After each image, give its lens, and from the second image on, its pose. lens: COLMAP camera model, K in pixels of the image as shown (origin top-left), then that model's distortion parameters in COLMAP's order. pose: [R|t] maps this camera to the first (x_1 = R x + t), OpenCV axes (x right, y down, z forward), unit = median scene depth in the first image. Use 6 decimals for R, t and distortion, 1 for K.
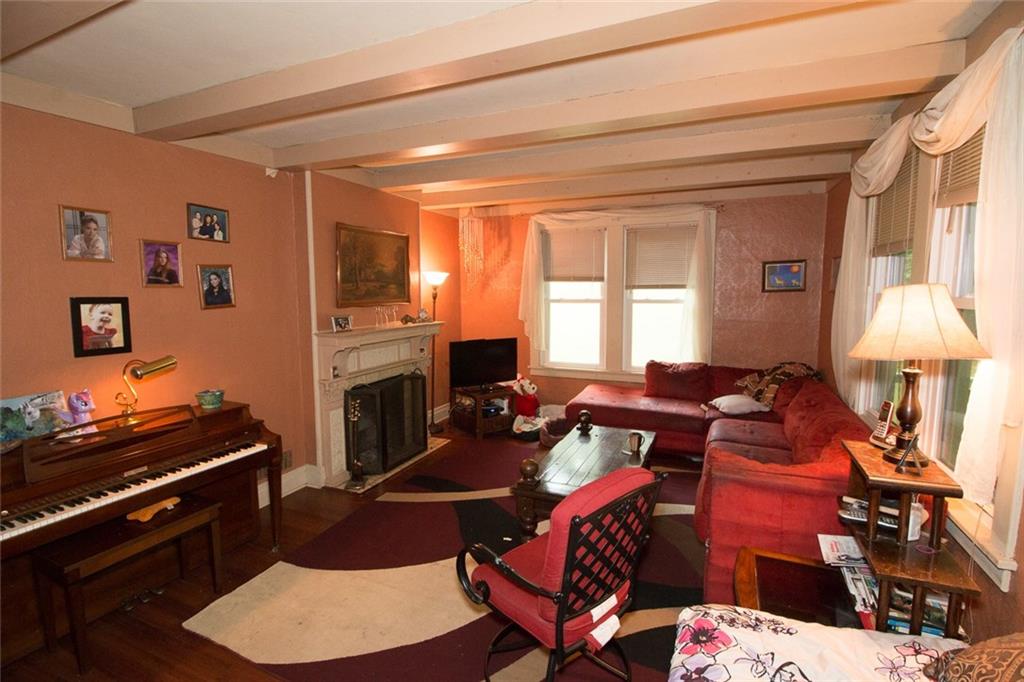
lens RADIAL K [[474.5, 0, 509.8], [0, 474.5, 337.7], [0, 0, 1]] dist [-0.010780, -0.007224]
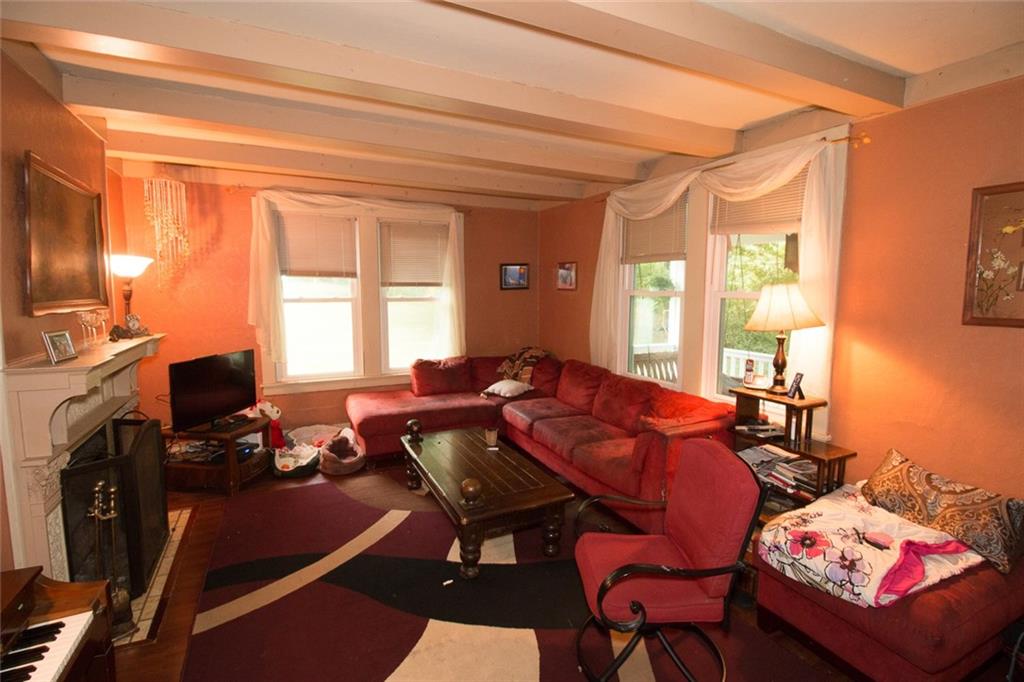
lens RADIAL K [[474.5, 0, 511.9], [0, 474.5, 339.3], [0, 0, 1]] dist [-0.010780, -0.007224]
pose [[0.641168, -0.074746, 0.763752, -0.312918], [0.072301, 0.996702, 0.036848, -0.015013], [-0.763987, 0.031594, 0.644458, 0.209485]]
